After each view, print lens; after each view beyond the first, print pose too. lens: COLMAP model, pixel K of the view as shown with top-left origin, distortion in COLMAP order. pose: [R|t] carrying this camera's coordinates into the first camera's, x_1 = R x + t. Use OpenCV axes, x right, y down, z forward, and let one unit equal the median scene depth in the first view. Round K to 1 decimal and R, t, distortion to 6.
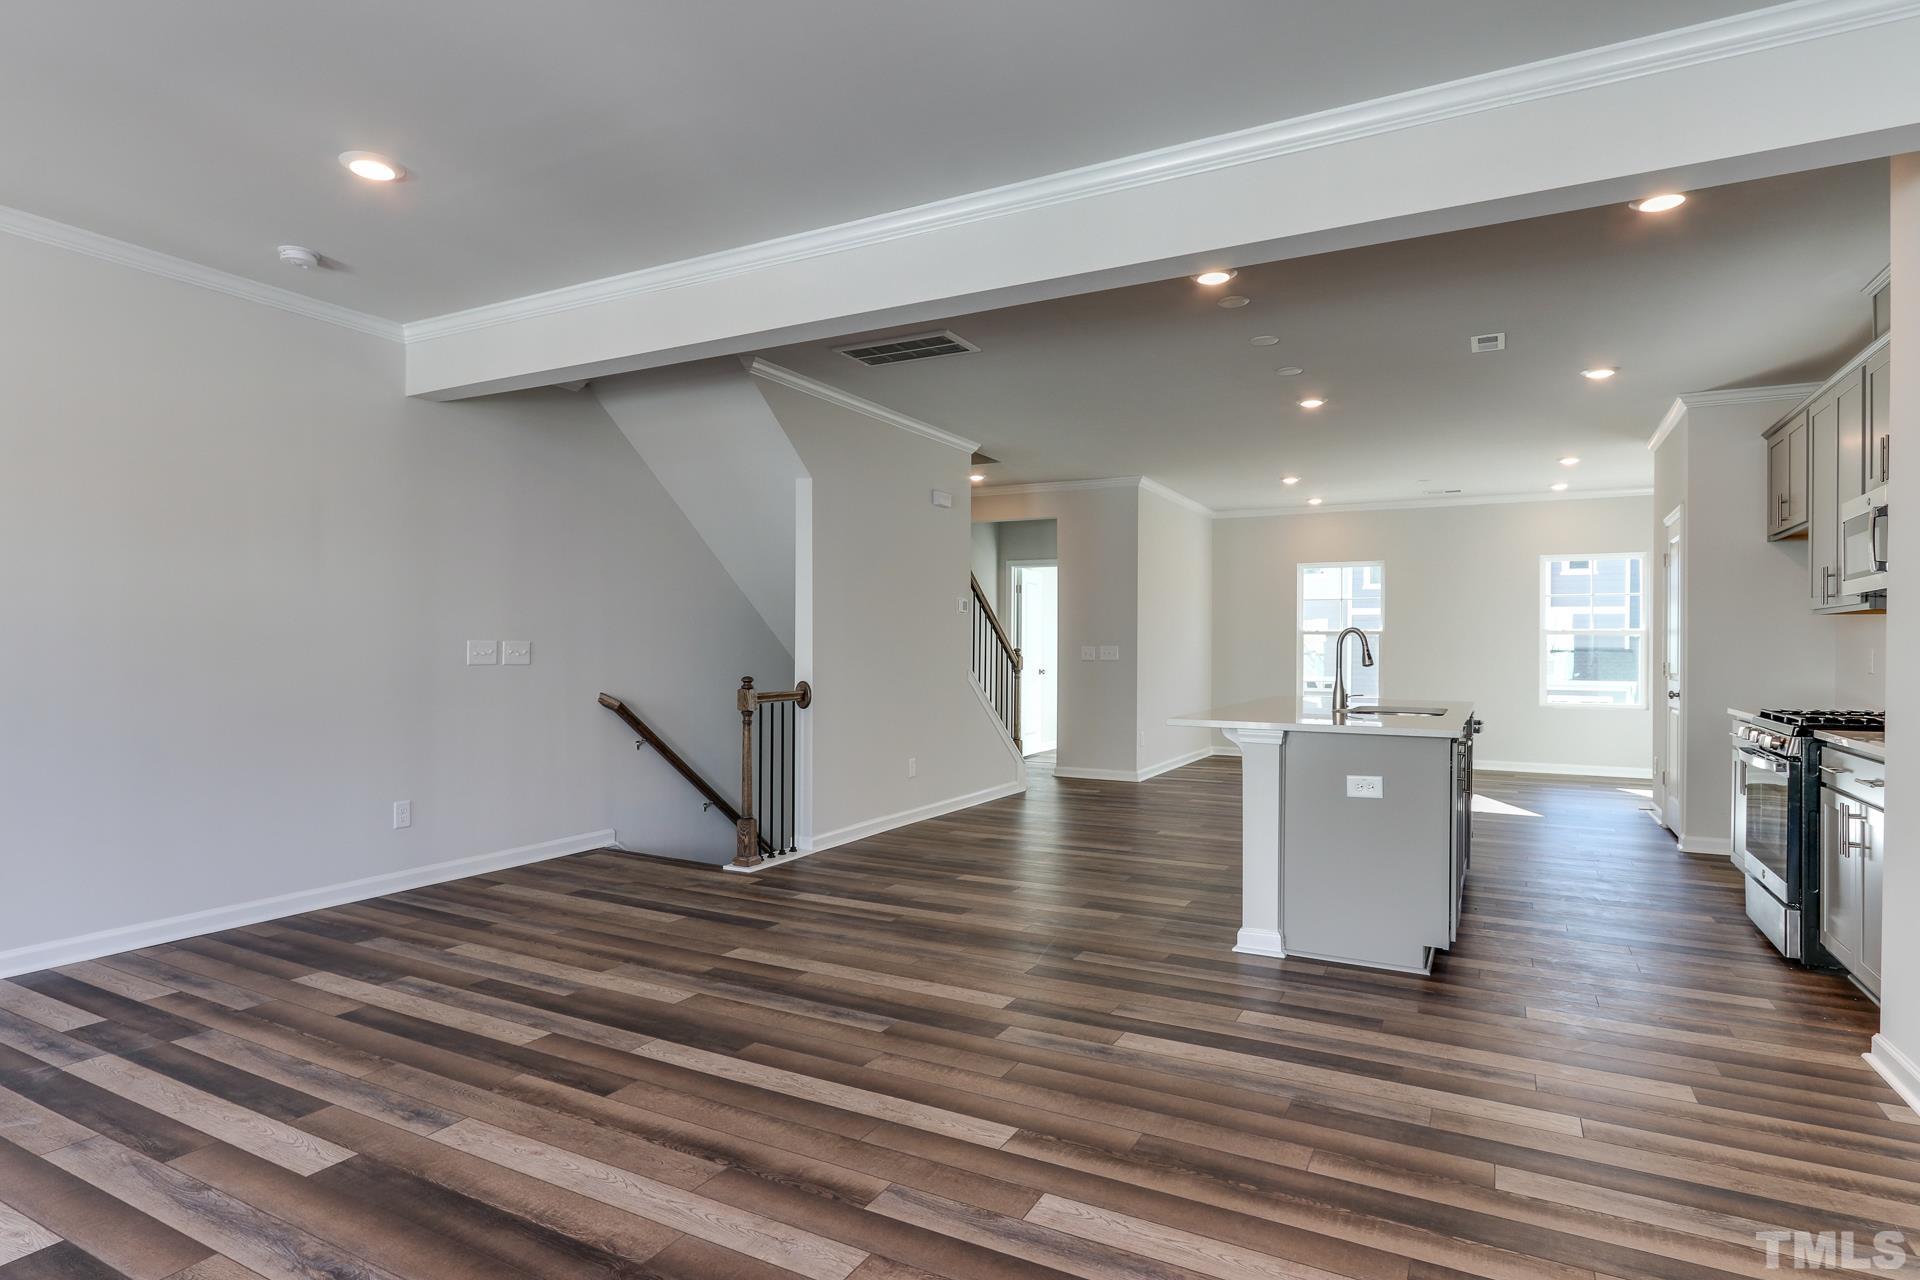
lens RADIAL K [[1037.7, 0, 929.9], [0, 1037.7, 648.9], [0, 0, 1]] dist [-0.011490, 0.004816]
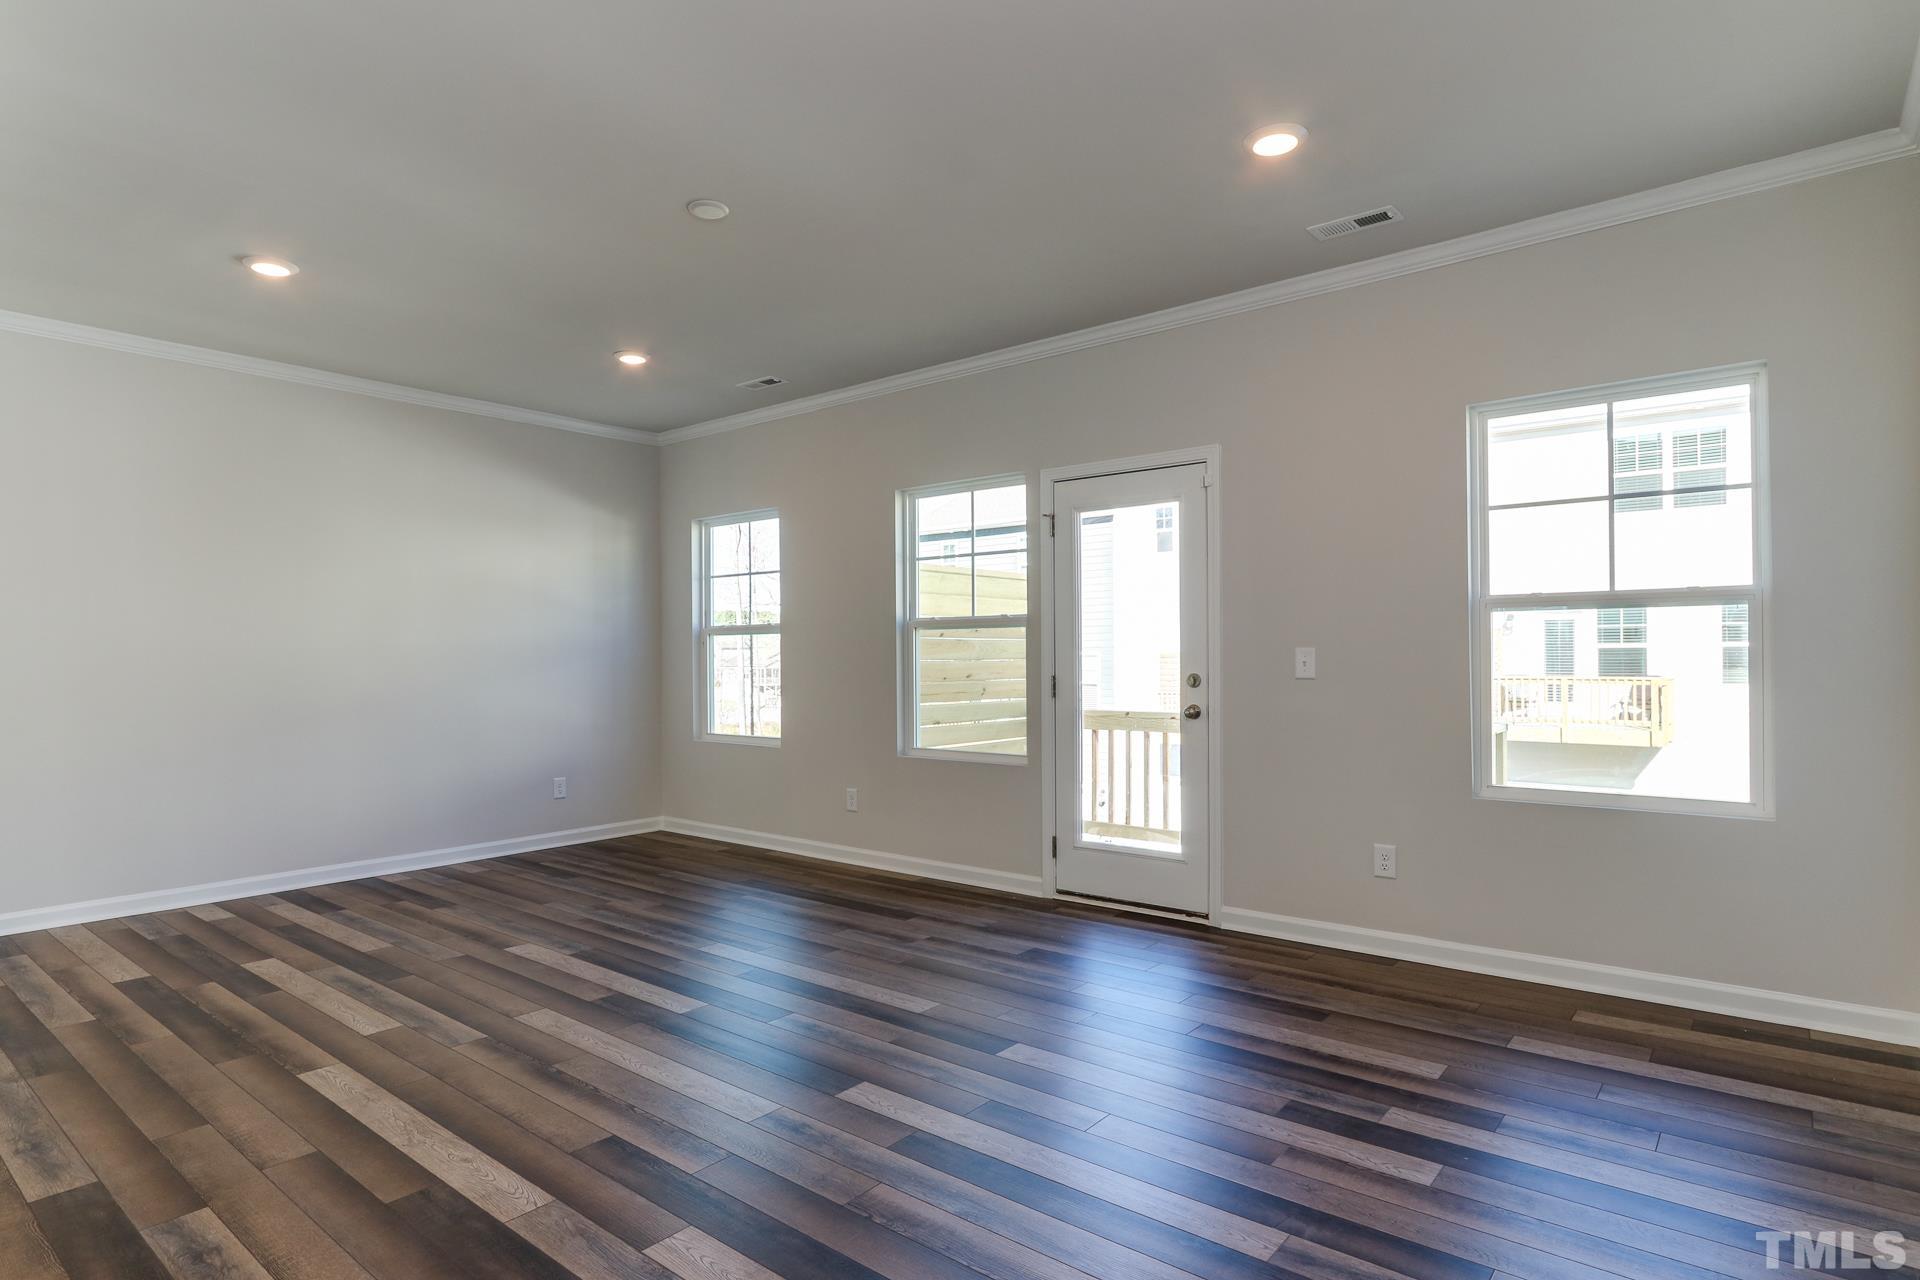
lens RADIAL K [[1037.7, 0, 921.7], [0, 1037.7, 643.0], [0, 0, 1]] dist [-0.011490, 0.004816]
pose [[-0.978663, 0.004442, 0.205426, -0.494177], [0.002957, 0.999967, -0.007533, -0.004031], [-0.205453, -0.006765, -0.978644, 1.177097]]
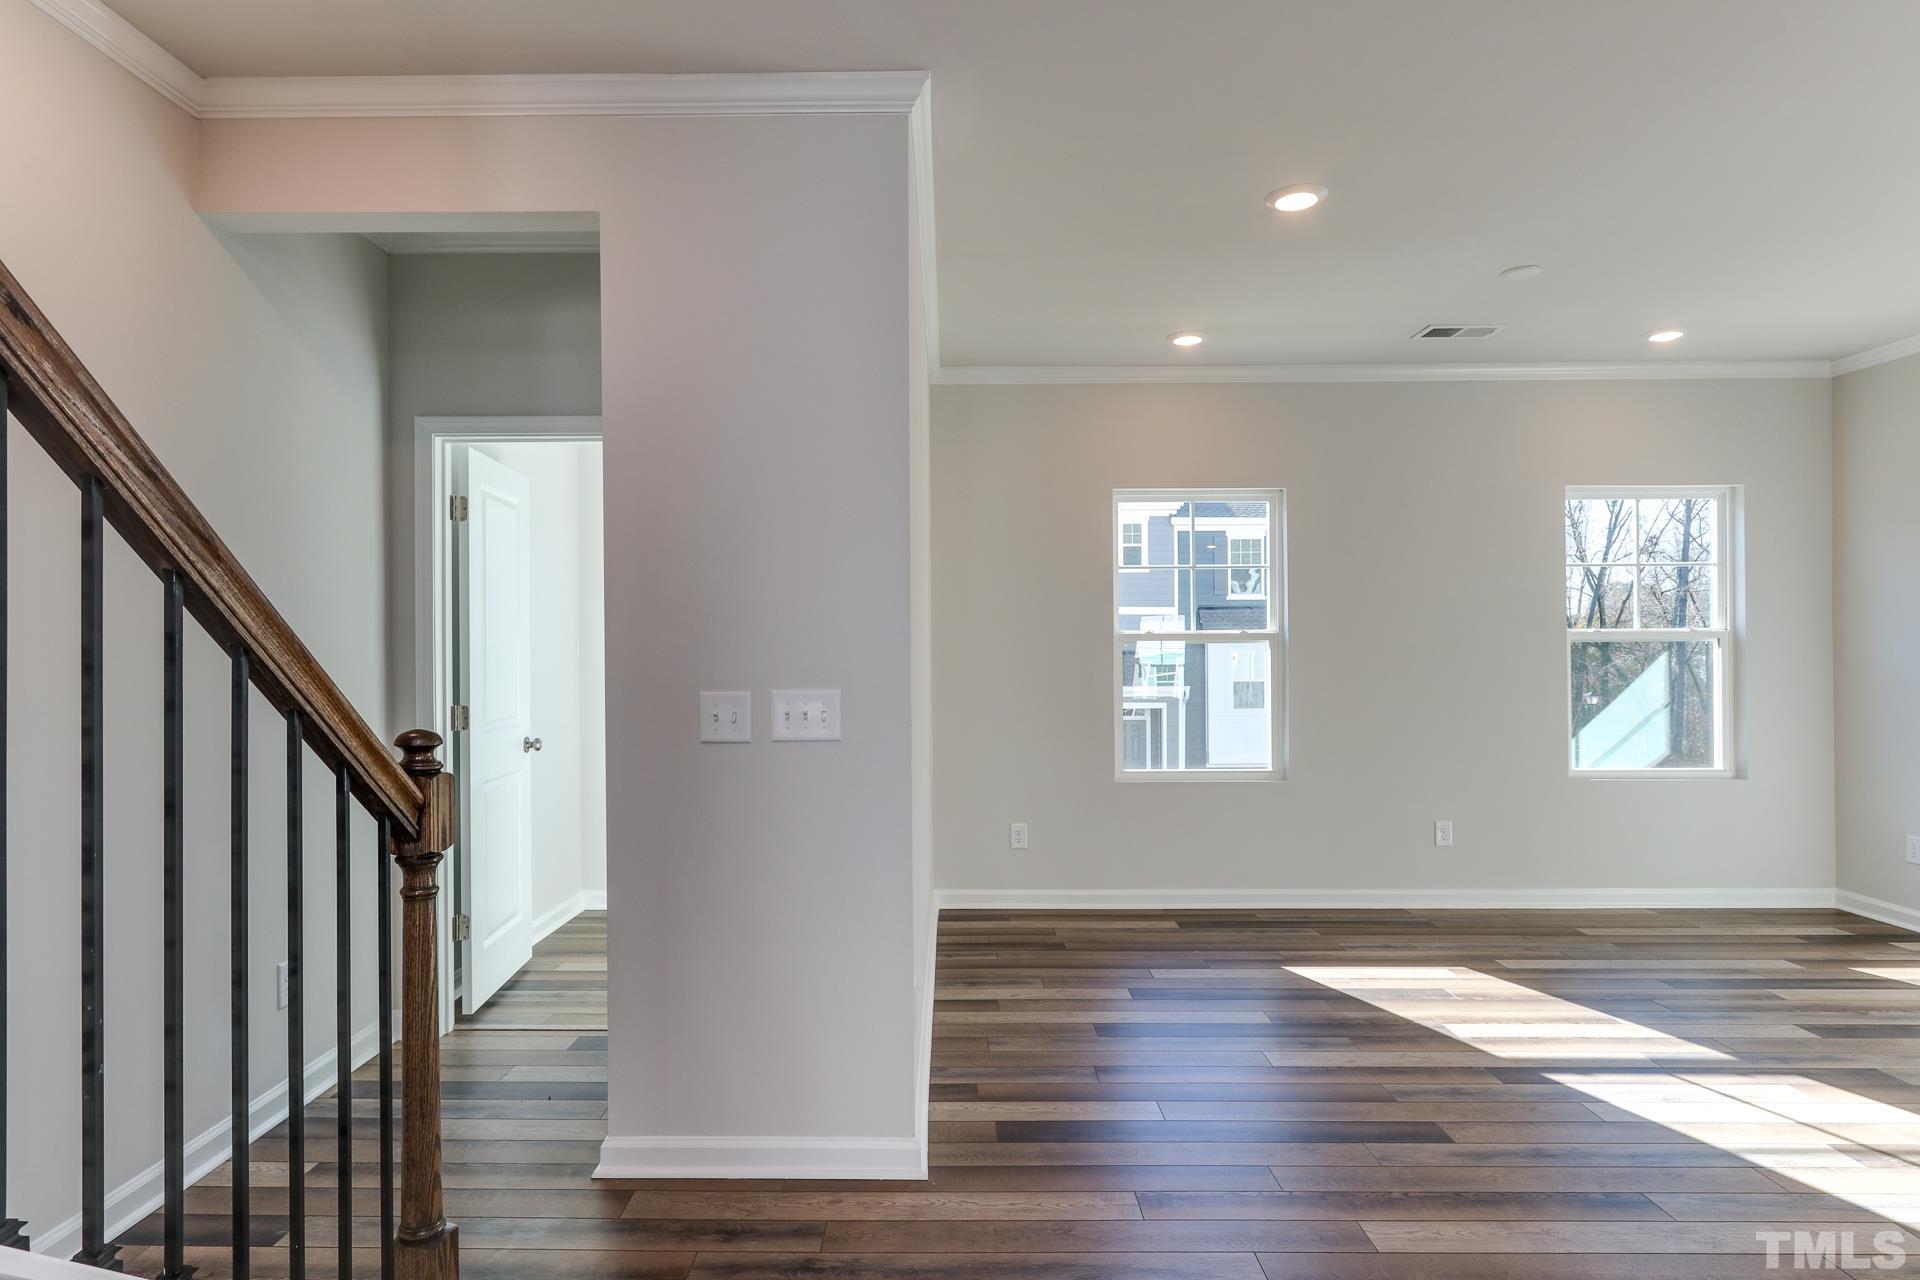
lens RADIAL K [[1037.7, 0, 932.7], [0, 1037.7, 654.1], [0, 0, 1]] dist [-0.011490, 0.004816]
pose [[0.881780, -0.011378, 0.471524, 0.153177], [0.010223, 0.999935, 0.005010, -0.027947], [-0.471550, 0.000403, 0.881839, 1.561432]]
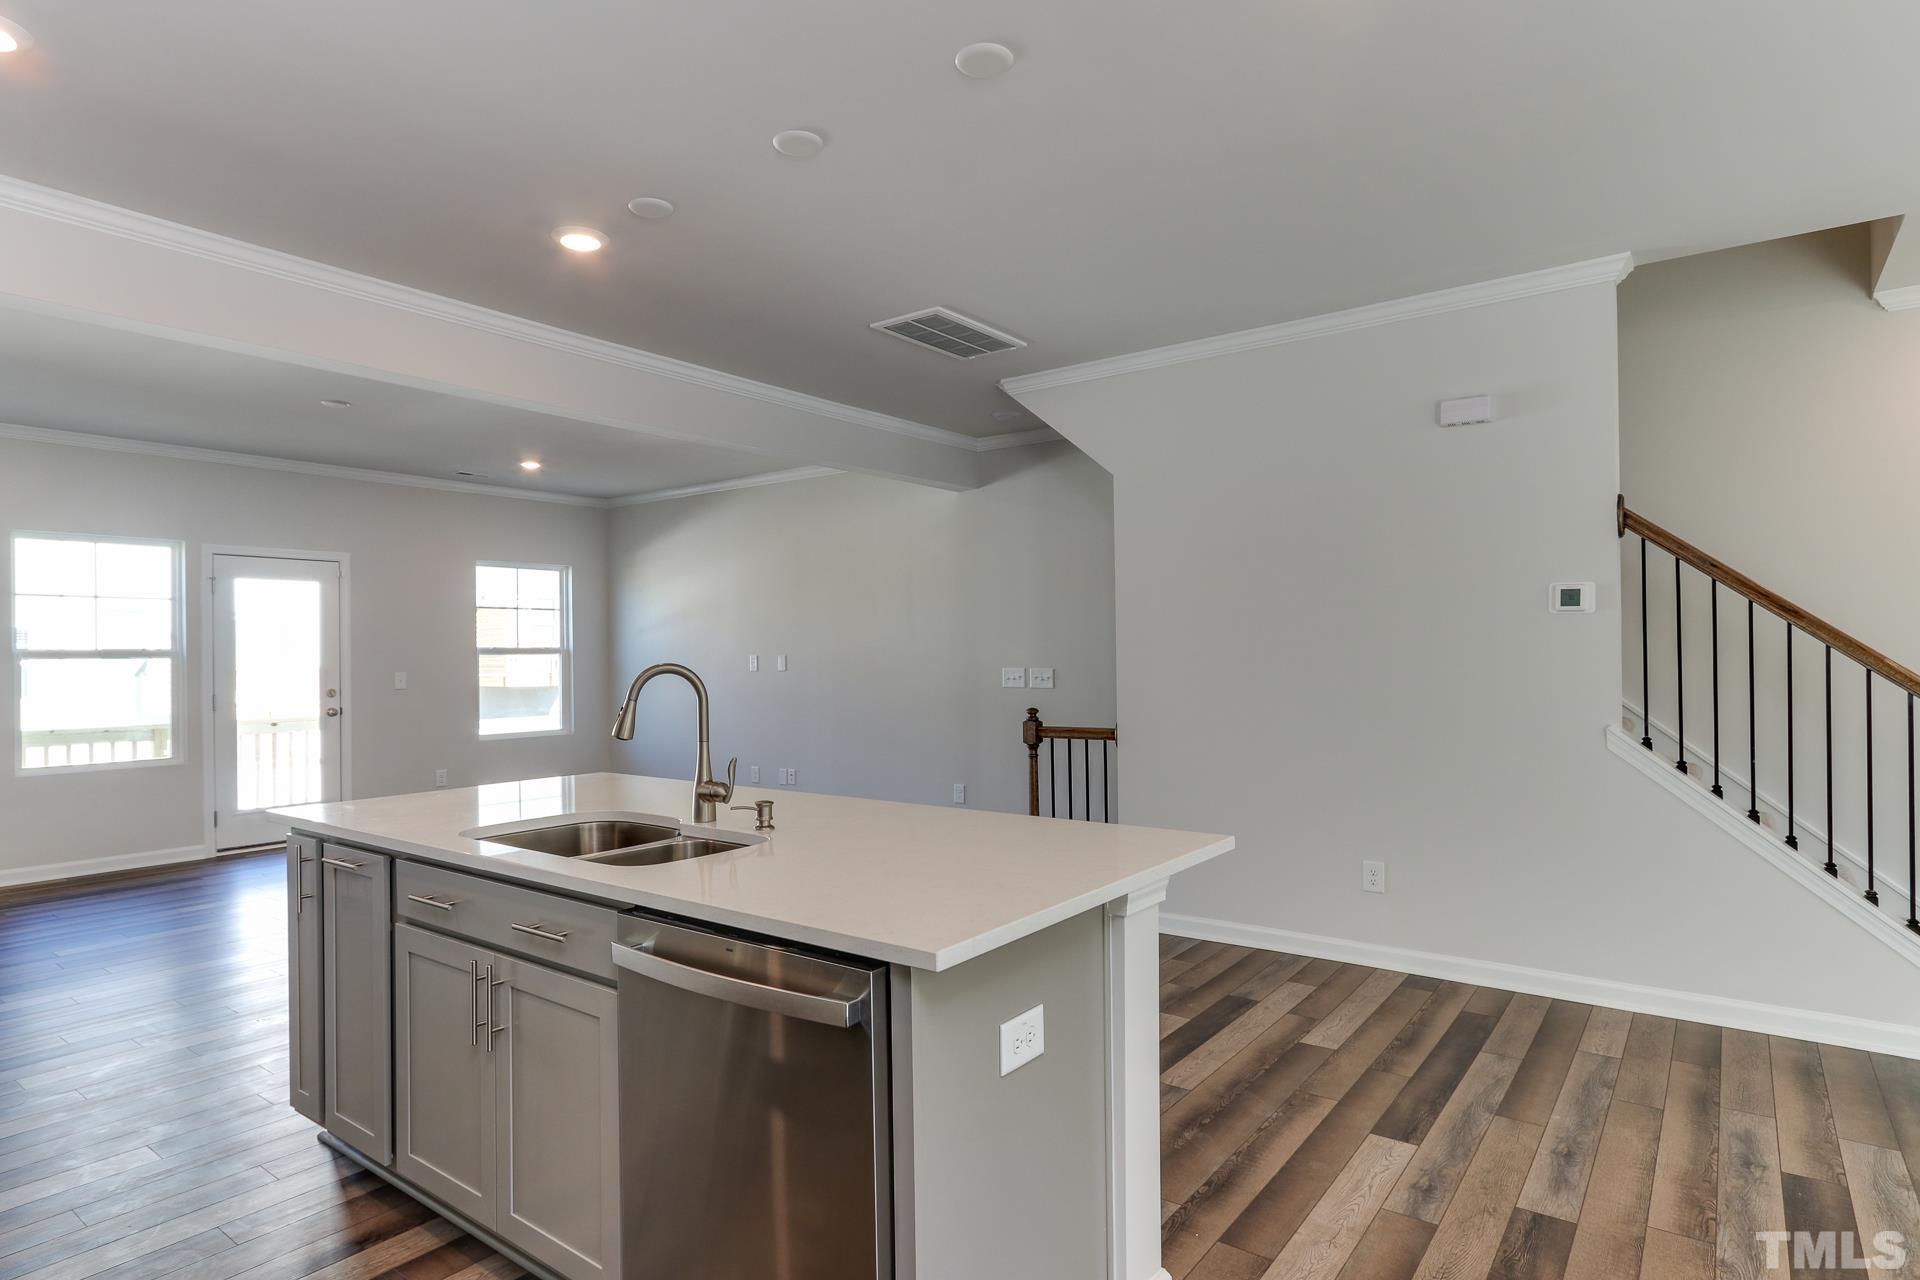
lens RADIAL K [[1037.7, 0, 918.2], [0, 1037.7, 646.9], [0, 0, 1]] dist [-0.011490, 0.004816]
pose [[-0.158812, -0.010707, -0.987251, 0.993776], [0.006451, 0.999909, -0.011882, -0.023518], [0.987288, -0.008256, -0.158729, 1.331129]]
